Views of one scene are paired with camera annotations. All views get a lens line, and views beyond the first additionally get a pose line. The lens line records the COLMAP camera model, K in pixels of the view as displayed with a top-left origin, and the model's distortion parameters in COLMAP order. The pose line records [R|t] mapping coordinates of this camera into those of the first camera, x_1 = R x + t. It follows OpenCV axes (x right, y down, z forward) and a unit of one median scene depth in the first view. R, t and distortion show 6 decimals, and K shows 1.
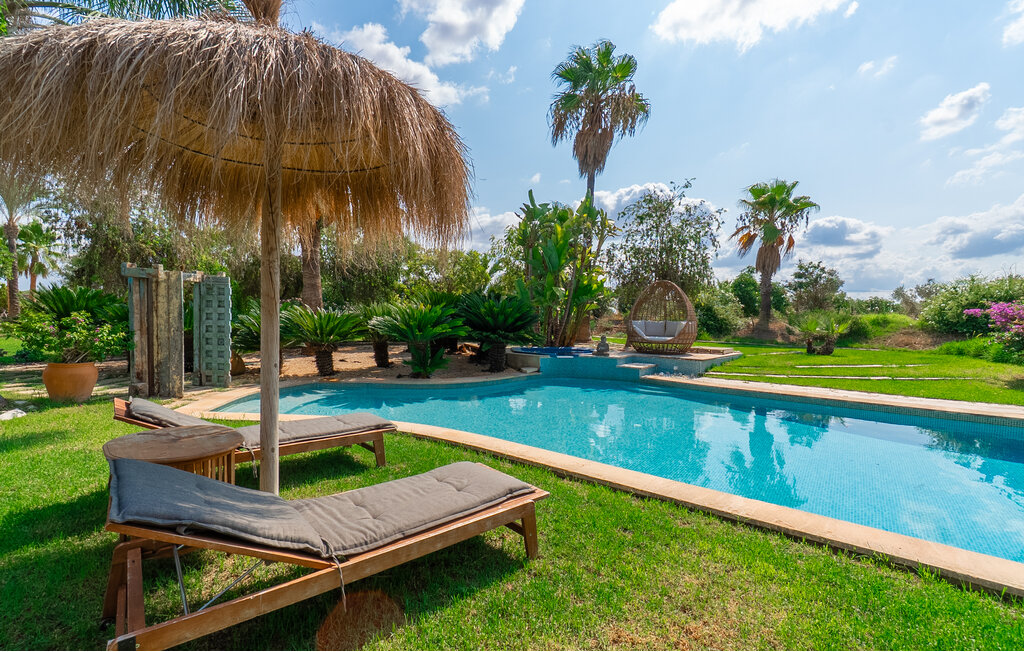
lens RADIAL K [[449.2, 0, 505.4], [0, 449.2, 321.3], [0, 0, 1]] dist [-0.001138, -0.000338]
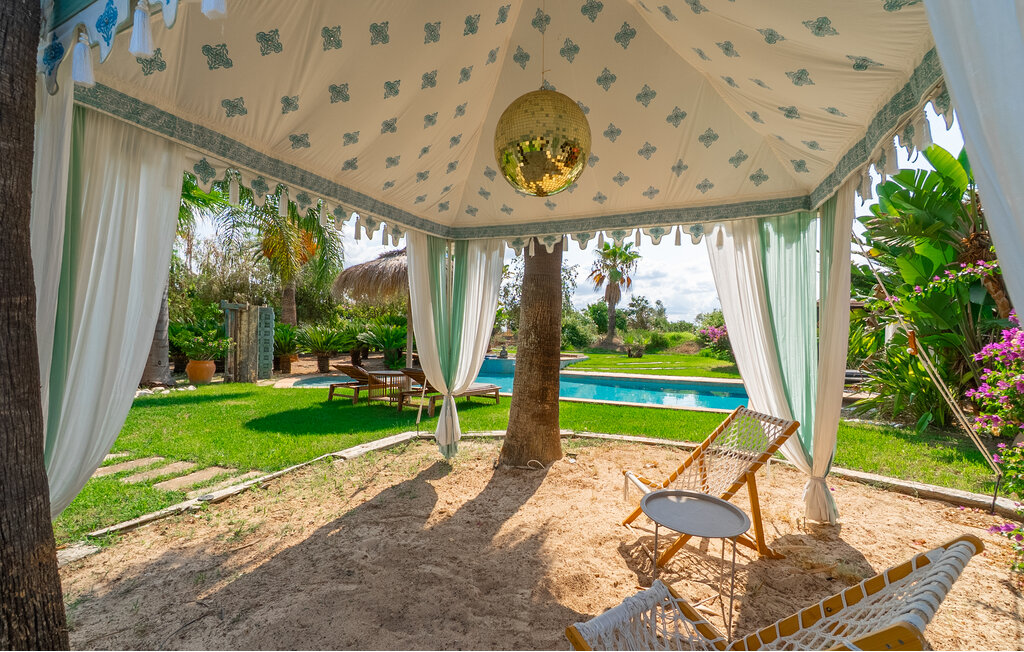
lens RADIAL K [[449.2, 0, 505.4], [0, 449.2, 321.3], [0, 0, 1]] dist [-0.001138, -0.000338]
pose [[0.969151, 0.008305, 0.246329, -0.091645], [0.000967, 0.999296, -0.037496, 0.002955], [-0.246467, 0.036578, 0.968461, -0.291467]]
